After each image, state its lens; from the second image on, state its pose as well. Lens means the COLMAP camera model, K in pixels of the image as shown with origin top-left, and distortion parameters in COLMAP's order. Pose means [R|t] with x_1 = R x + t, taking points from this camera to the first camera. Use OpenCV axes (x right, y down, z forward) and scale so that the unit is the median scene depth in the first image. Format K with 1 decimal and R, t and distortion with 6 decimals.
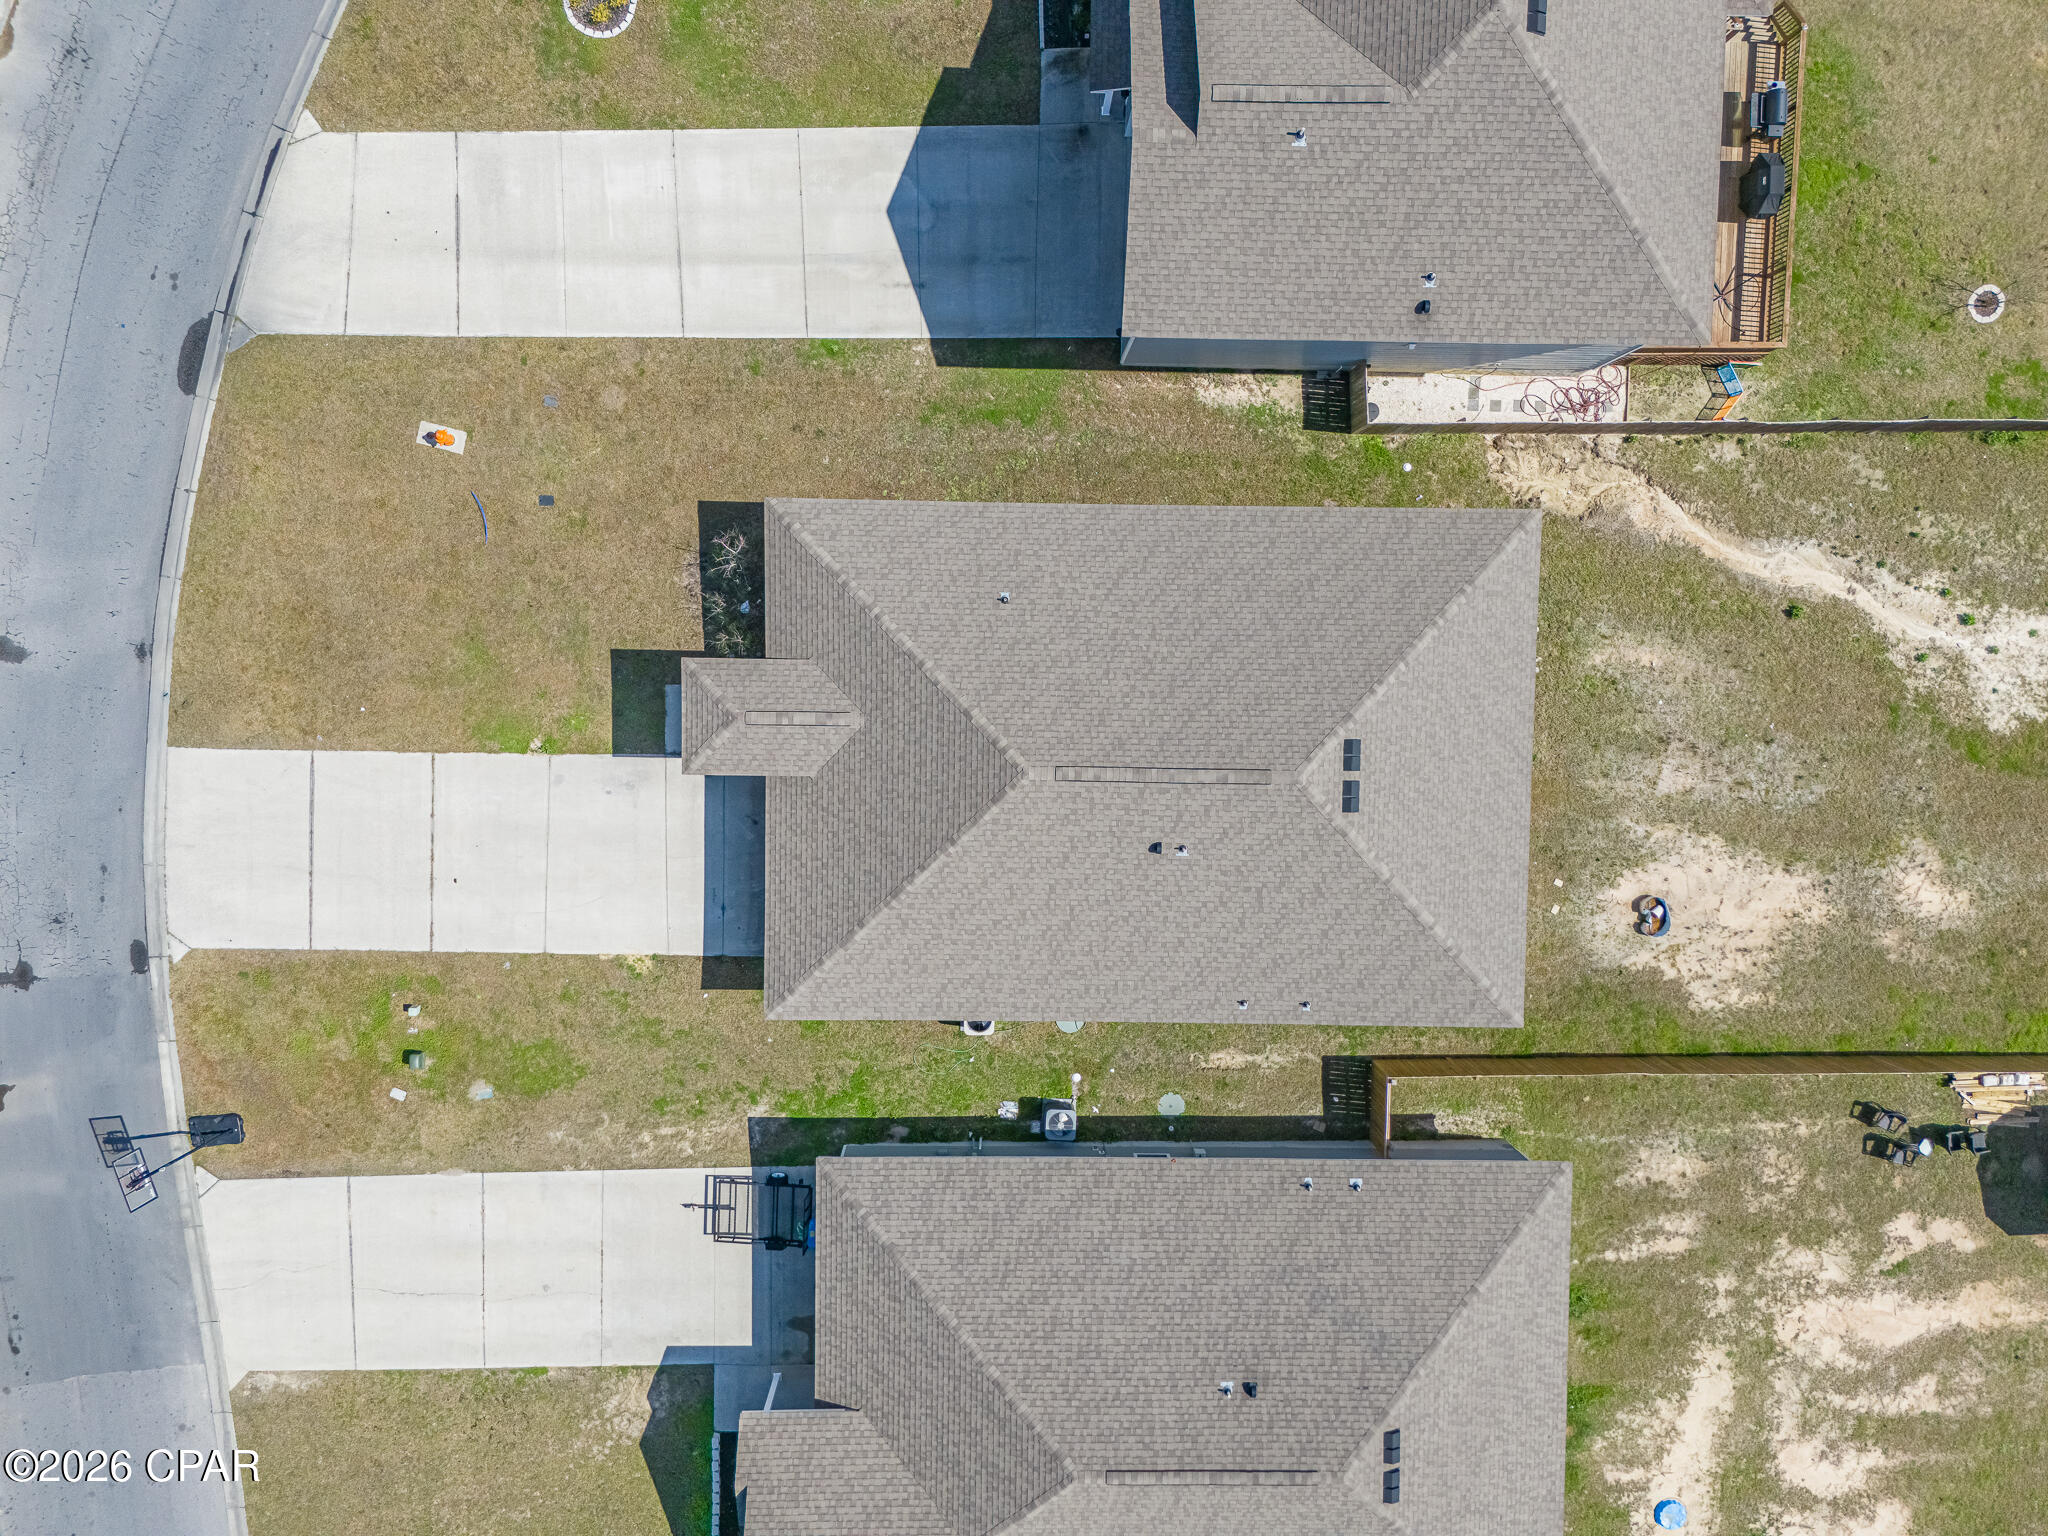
lens RADIAL K [[1503.8, 0, 1023.6], [0, 1503.8, 760.2], [0, 0, 1]] dist [0.071855, -0.067864]
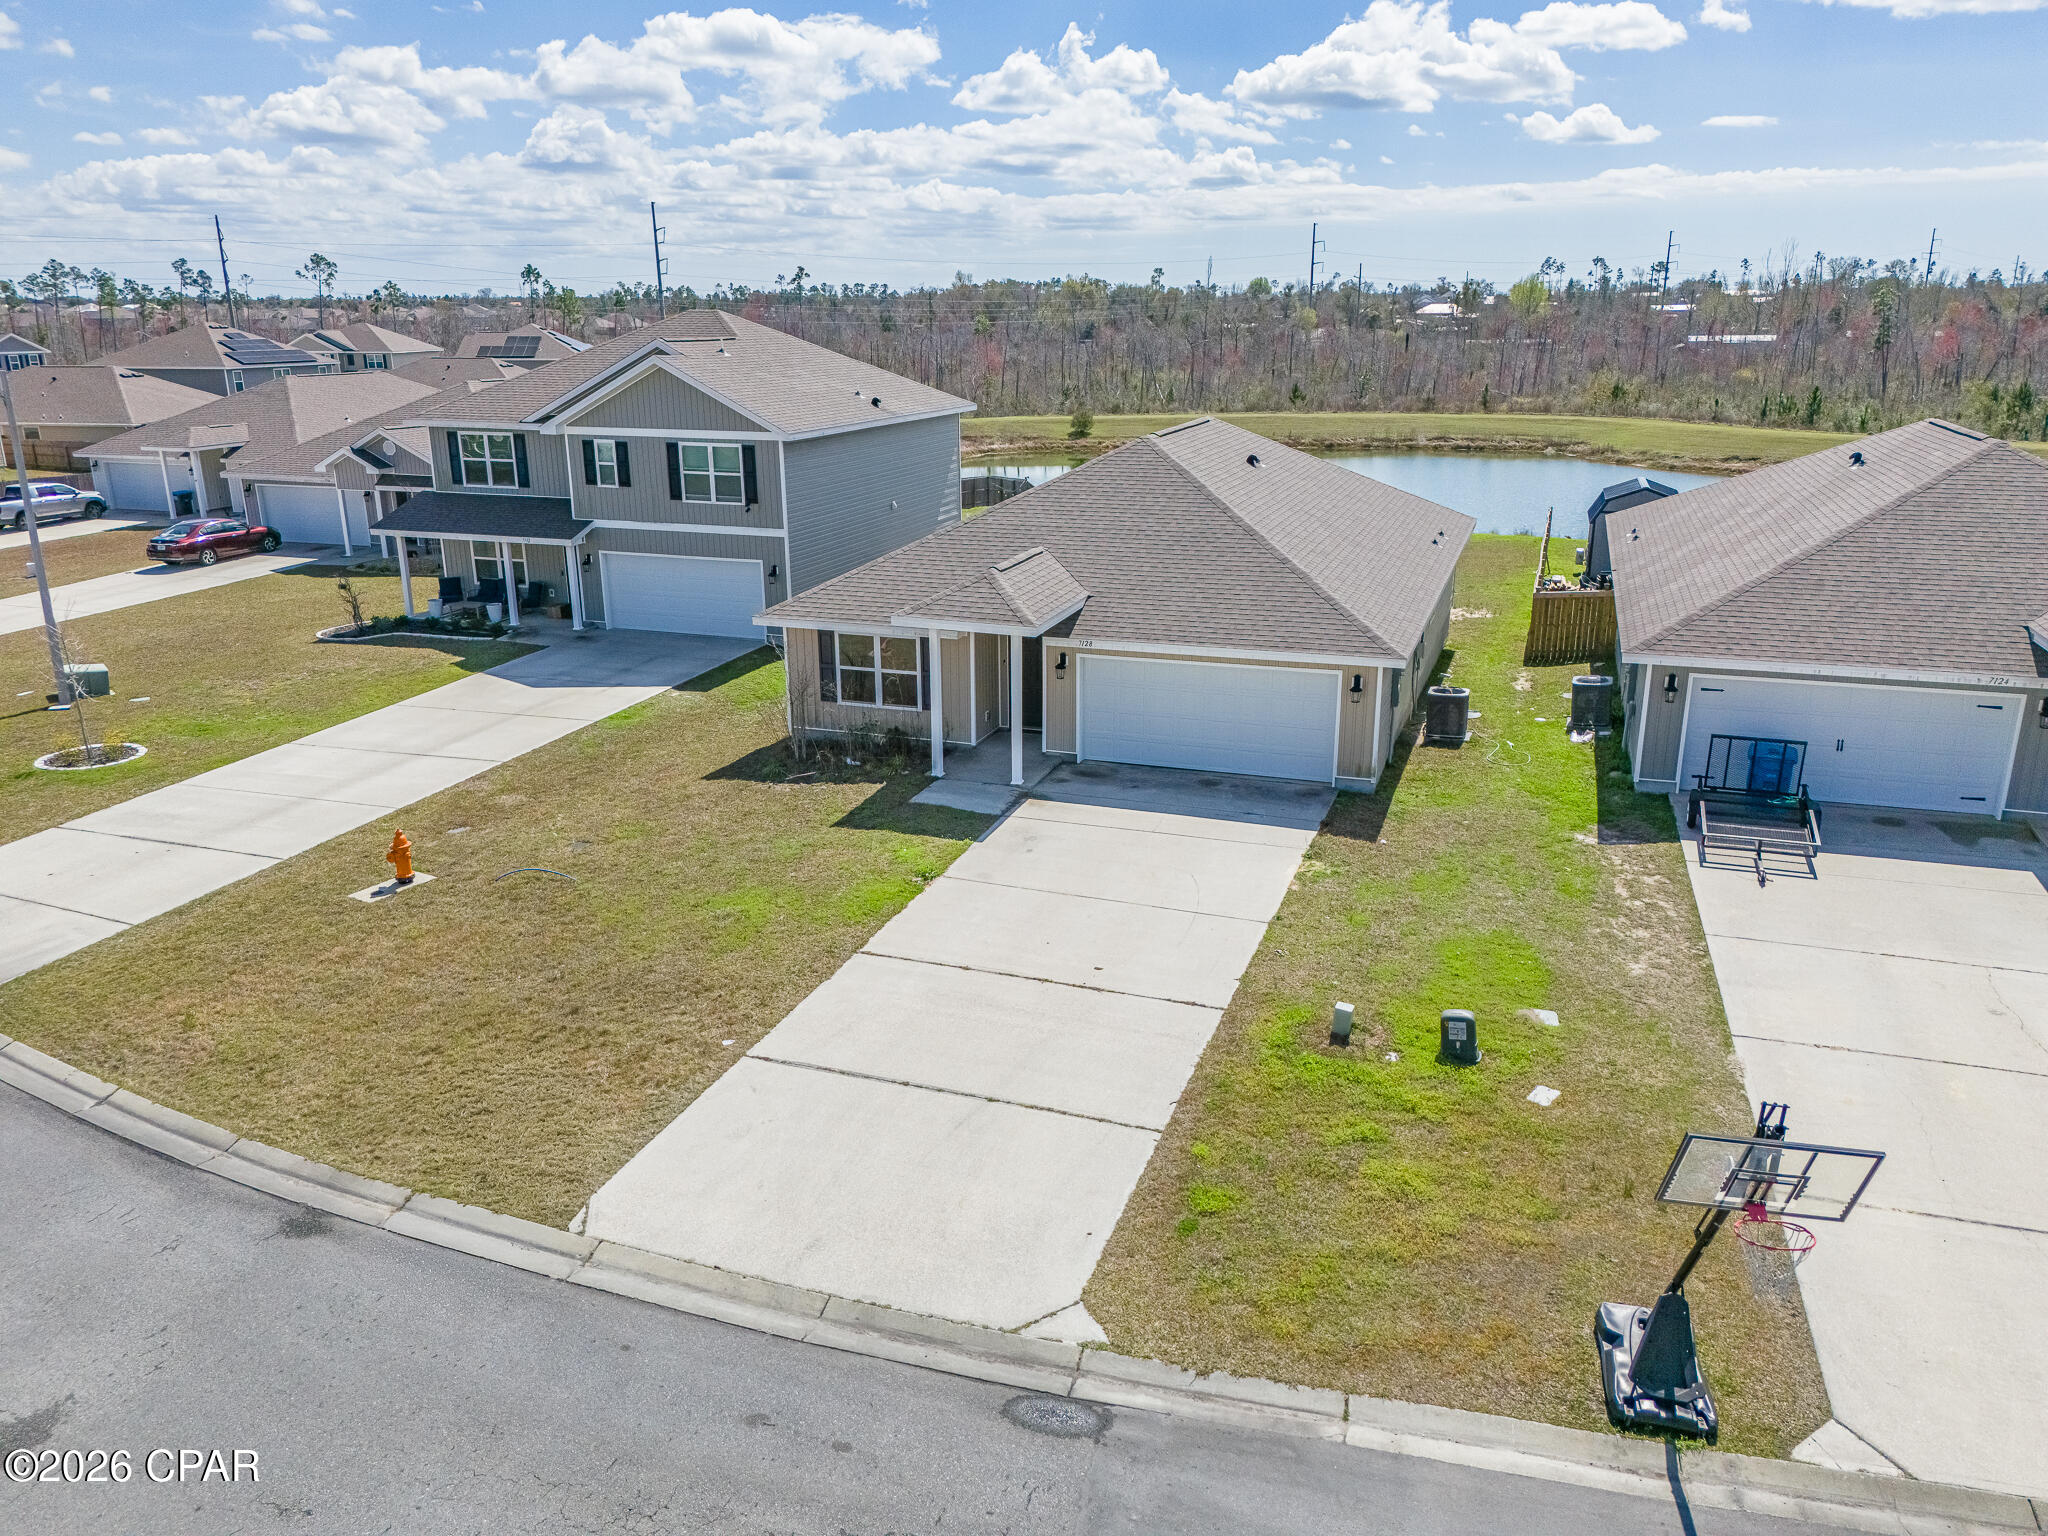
lens RADIAL K [[1503.8, 0, 1031.4], [0, 1503.8, 770.6], [0, 0, 1]] dist [0.071855, -0.067864]
pose [[0.314914, -0.301205, 0.900058, -0.819051], [0.945924, 0.021841, -0.323652, 0.220887], [0.077828, 0.953309, 0.291795, 0.781456]]
